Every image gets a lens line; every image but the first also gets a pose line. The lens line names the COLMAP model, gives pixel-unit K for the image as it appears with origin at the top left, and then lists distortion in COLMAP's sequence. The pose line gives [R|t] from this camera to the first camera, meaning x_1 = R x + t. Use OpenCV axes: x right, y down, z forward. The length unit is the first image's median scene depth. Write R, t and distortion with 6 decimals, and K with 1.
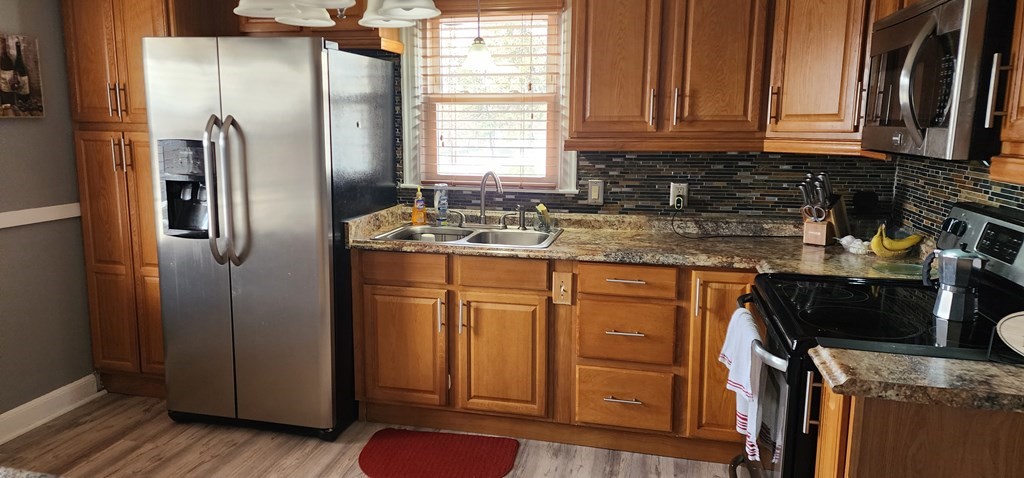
lens RADIAL K [[692.1, 0, 508.9], [0, 692.1, 237.9], [0, 0, 1]] dist [0.082572, -0.063387]
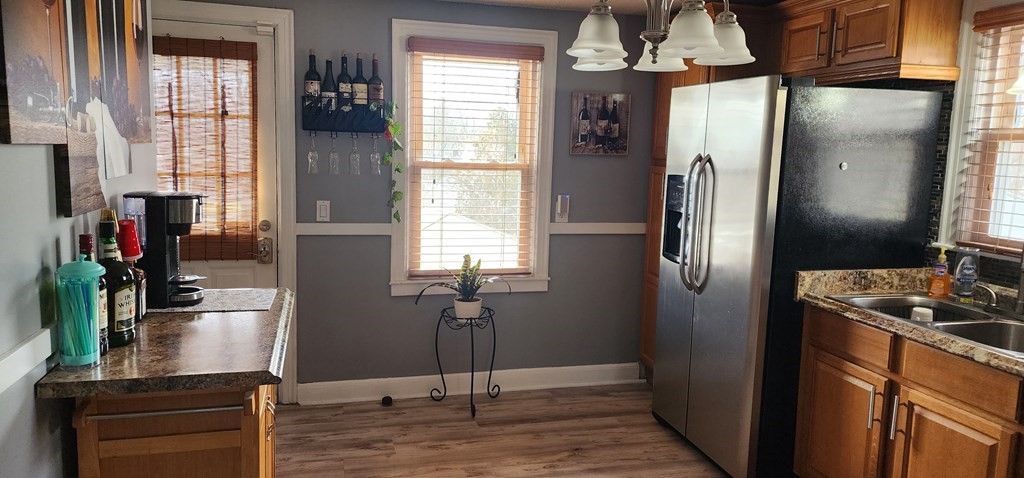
lens RADIAL K [[692.1, 0, 508.3], [0, 692.1, 237.7], [0, 0, 1]] dist [0.082572, -0.063387]
pose [[0.465767, 0.123397, -0.876262, 0.372736], [-0.173697, 0.983715, 0.046202, -0.041407], [0.867693, 0.130685, 0.479615, 0.220341]]
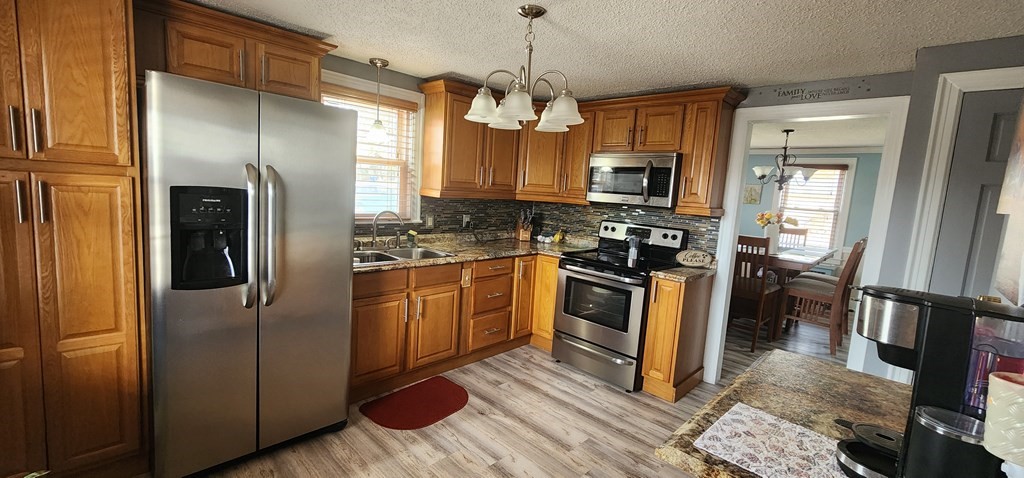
lens RADIAL K [[421.4, 0, 514.1], [0, 421.4, 238.5], [0, 0, 1]] dist [-0.001359, 0.000177]
pose [[0.500468, -0.079105, 0.862133, -0.710870], [0.080063, 0.995778, 0.044891, -0.058406], [-0.862045, 0.046559, 0.504689, 0.330007]]
